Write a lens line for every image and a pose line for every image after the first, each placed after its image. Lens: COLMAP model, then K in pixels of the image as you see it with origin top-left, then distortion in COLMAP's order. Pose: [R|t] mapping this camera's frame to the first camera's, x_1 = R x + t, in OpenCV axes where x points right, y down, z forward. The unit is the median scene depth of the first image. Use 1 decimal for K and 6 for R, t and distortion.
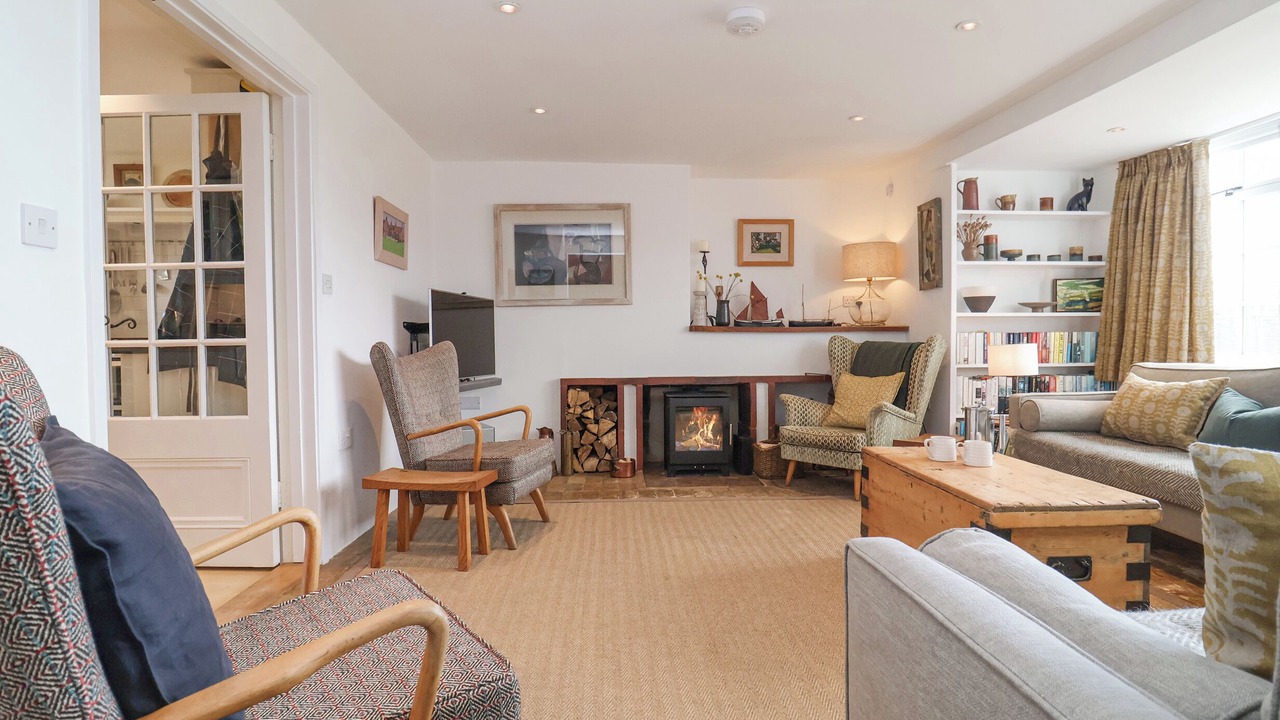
lens RADIAL K [[696.0, 0, 655.0], [0, 696.0, 354.1], [0, 0, 1]] dist [0.004221, -0.020773]
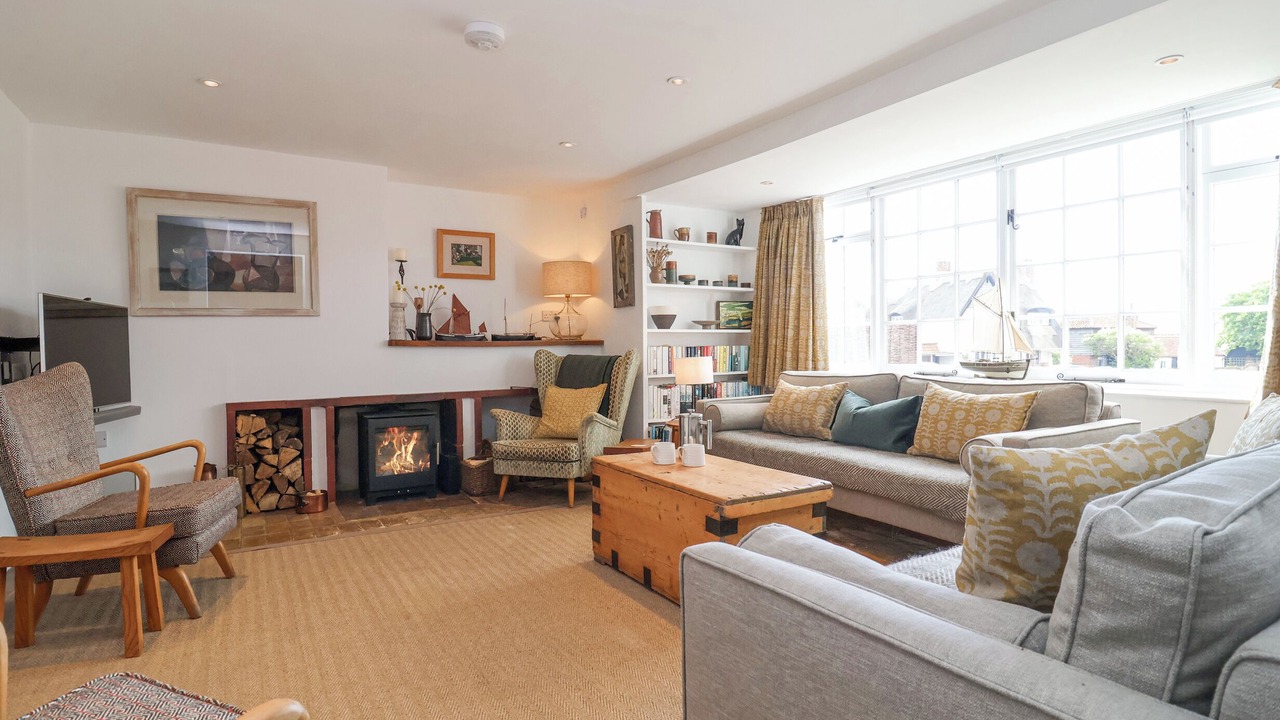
lens RADIAL K [[696.0, 0, 655.0], [0, 696.0, 354.1], [0, 0, 1]] dist [0.004221, -0.020773]
pose [[0.868563, -0.010277, 0.495473, -0.111186], [0.014233, 0.999890, -0.004211, -0.014203], [-0.495375, 0.010710, 0.868613, 0.020922]]
